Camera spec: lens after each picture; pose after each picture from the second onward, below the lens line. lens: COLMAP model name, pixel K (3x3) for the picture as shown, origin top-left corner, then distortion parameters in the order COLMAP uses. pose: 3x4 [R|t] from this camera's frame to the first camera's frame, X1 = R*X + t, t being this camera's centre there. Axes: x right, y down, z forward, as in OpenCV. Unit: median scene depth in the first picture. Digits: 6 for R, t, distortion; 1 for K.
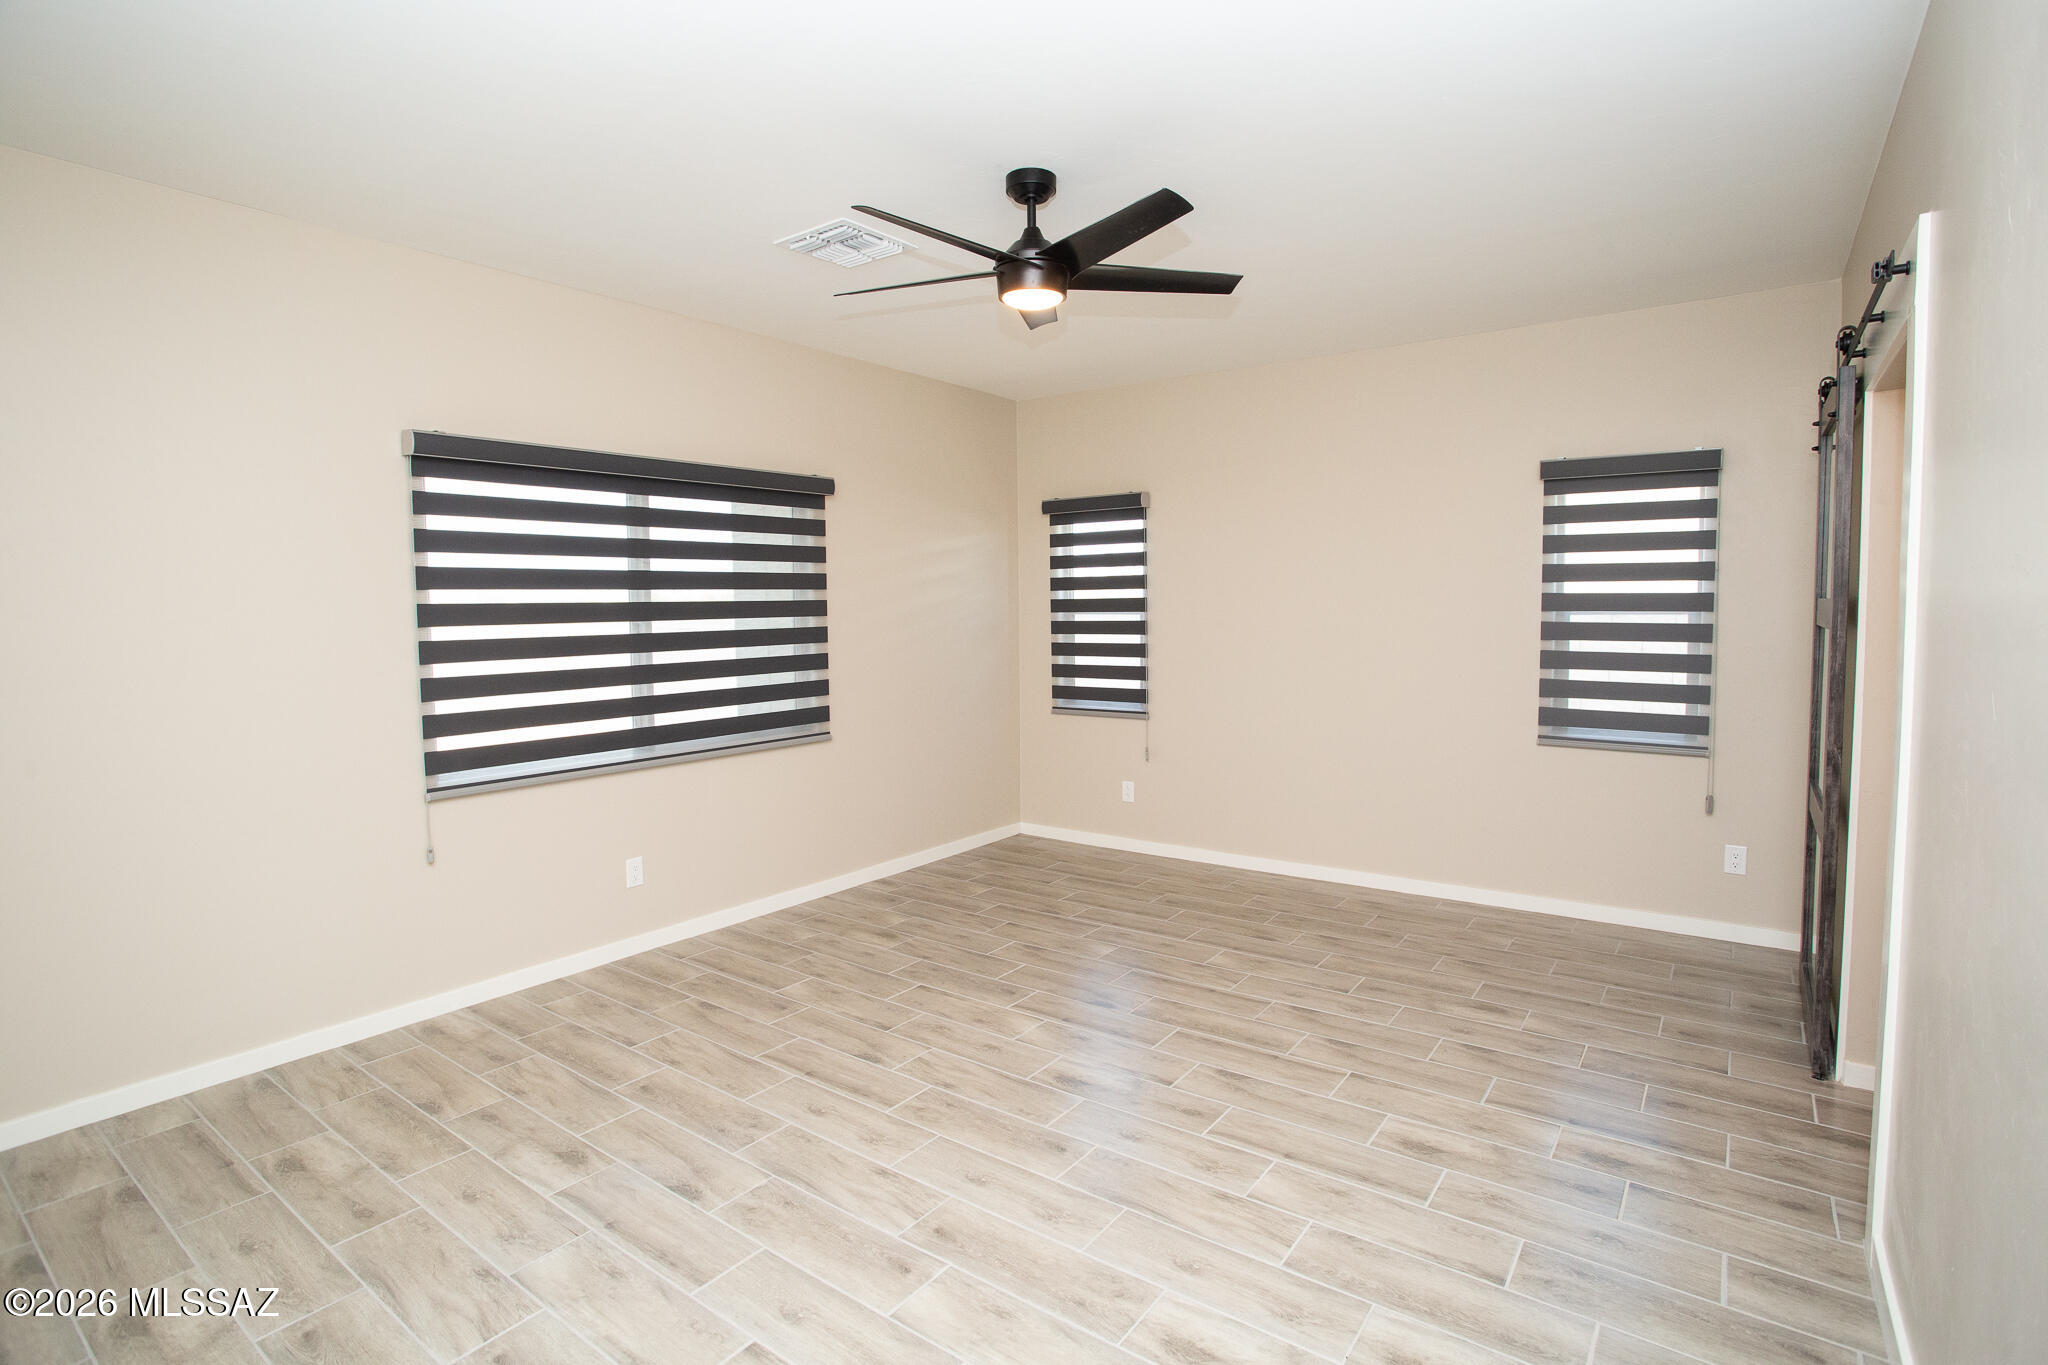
lens RADIAL K [[994.9, 0, 1028.7], [0, 994.9, 666.4], [0, 0, 1]] dist [-0.073674, 0.030841]
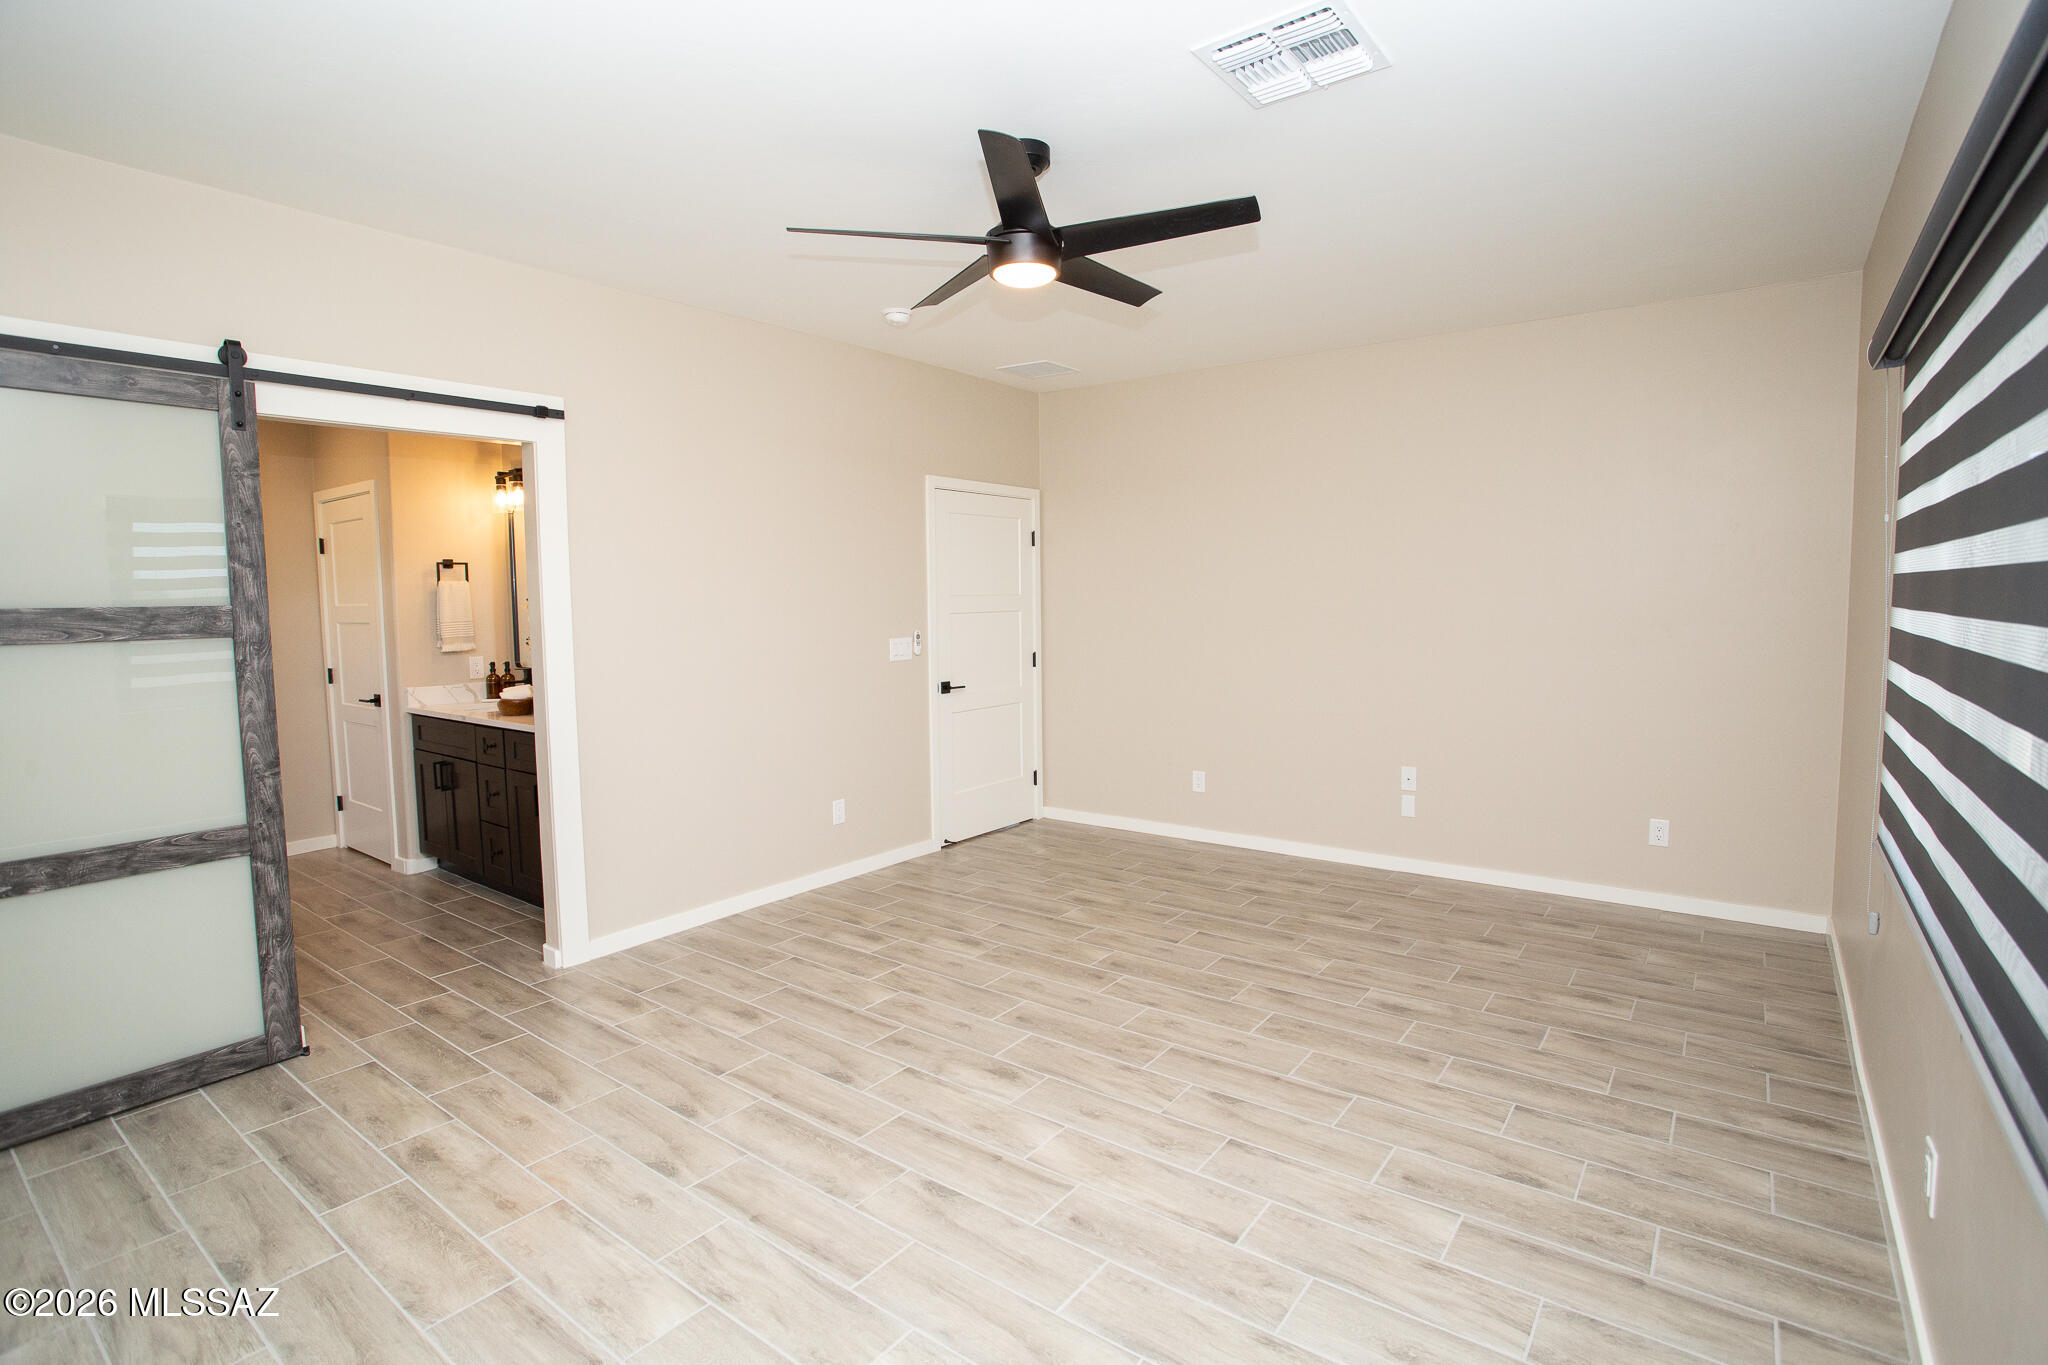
lens RADIAL K [[994.9, 0, 1028.7], [0, 994.9, 666.4], [0, 0, 1]] dist [-0.073674, 0.030841]
pose [[-0.999667, 0.022391, 0.012836, -0.003892], [0.023943, 0.990230, 0.137373, -0.107186], [-0.009635, 0.137635, -0.990436, 1.691609]]
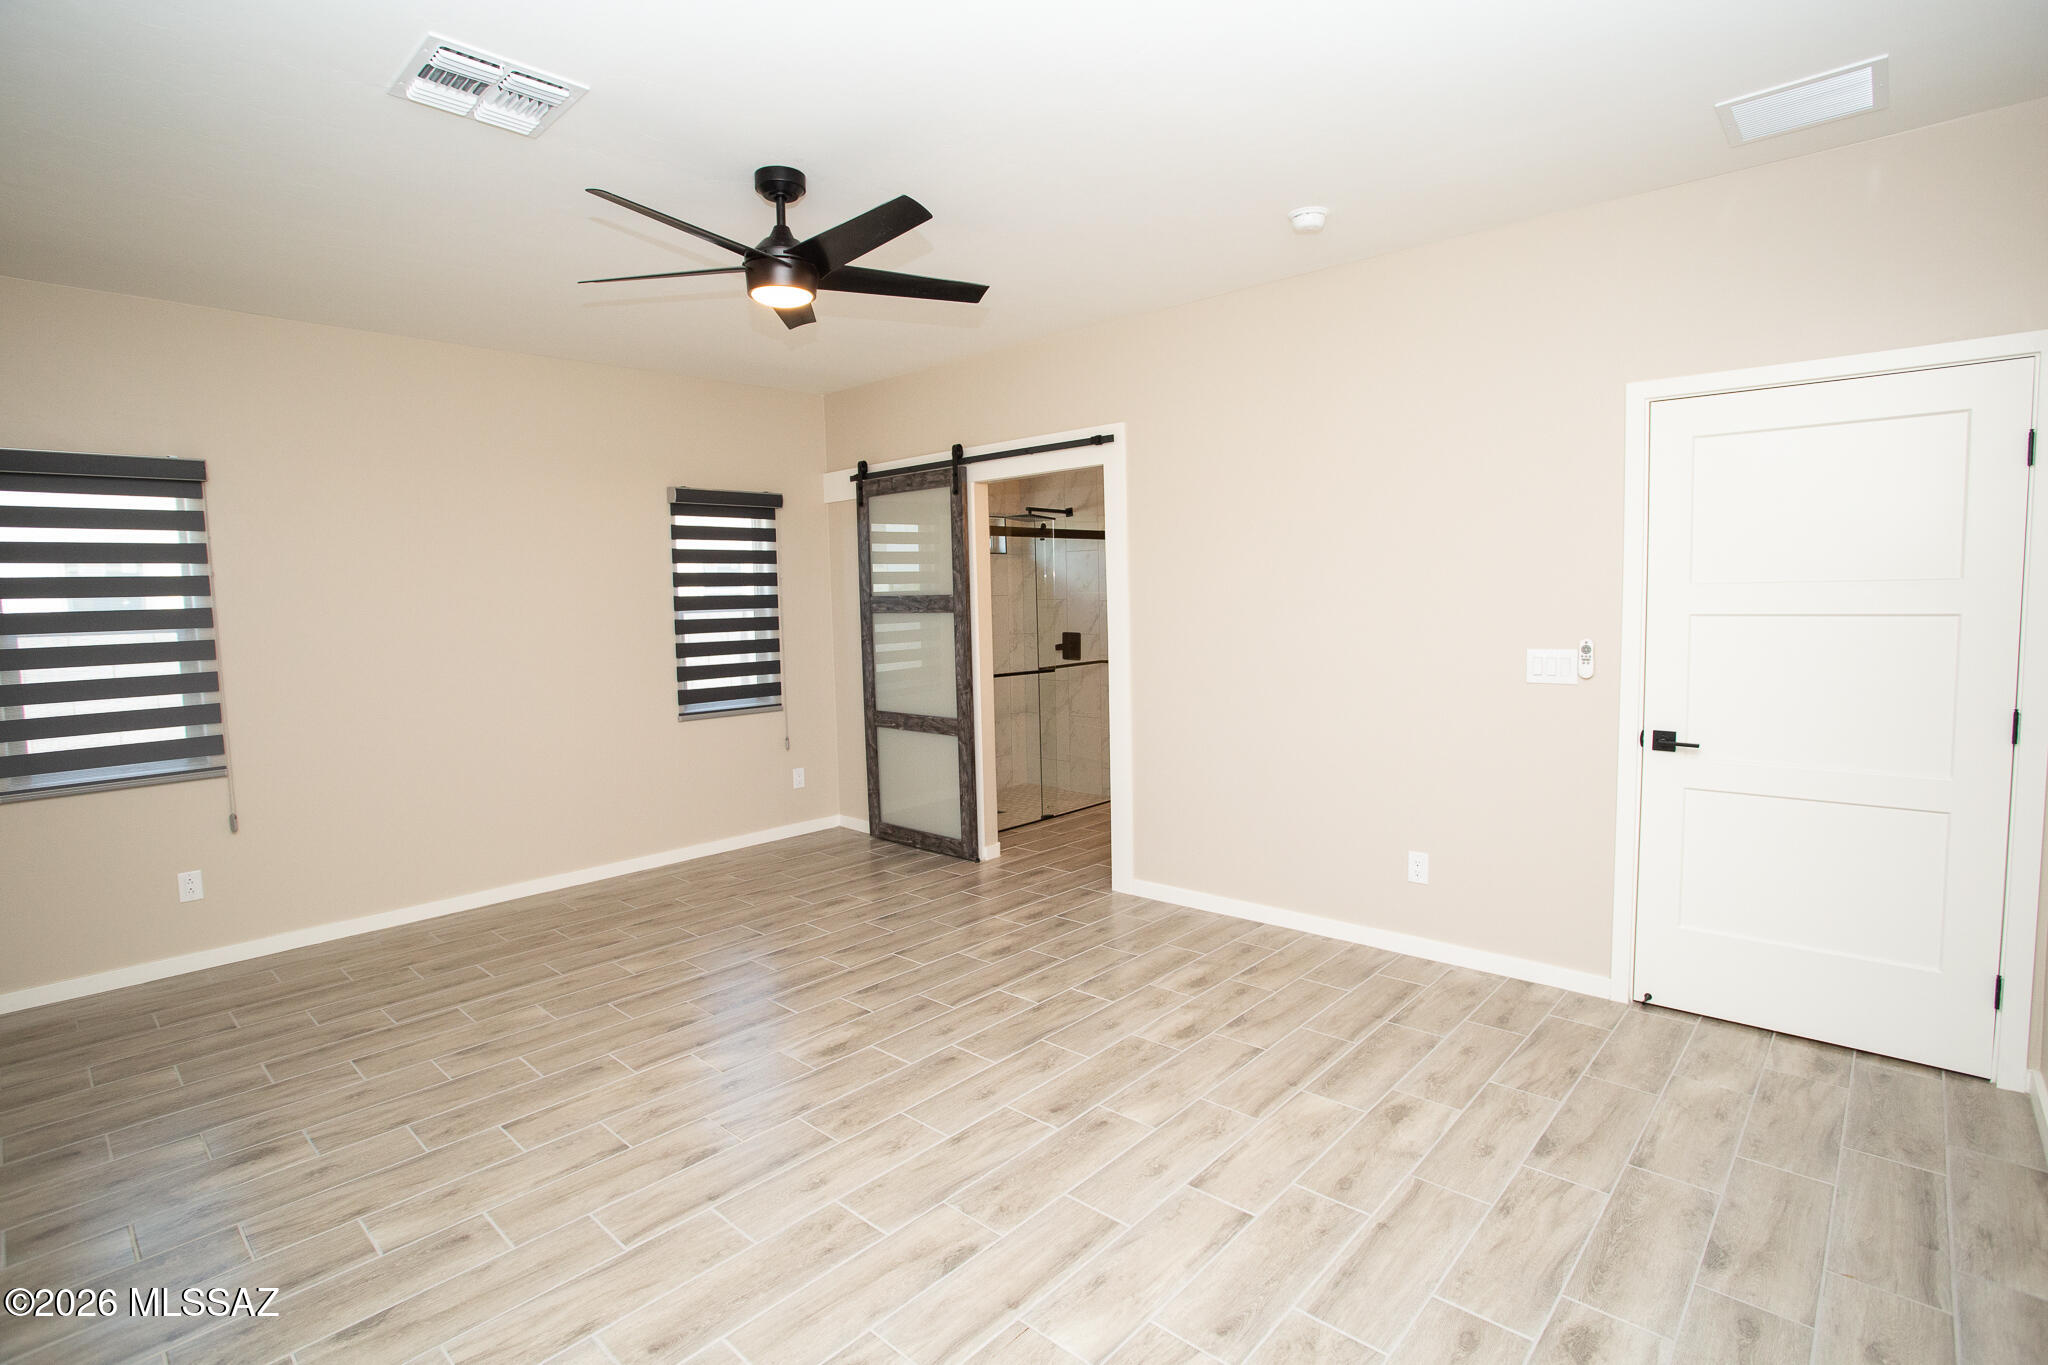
lens RADIAL K [[994.9, 0, 1028.7], [0, 994.9, 666.4], [0, 0, 1]] dist [-0.073674, 0.030841]
pose [[0.110173, -0.063905, 0.991856, -0.837136], [0.084613, 0.994911, 0.054704, -0.024156], [-0.990304, 0.077897, 0.115019, 0.561466]]
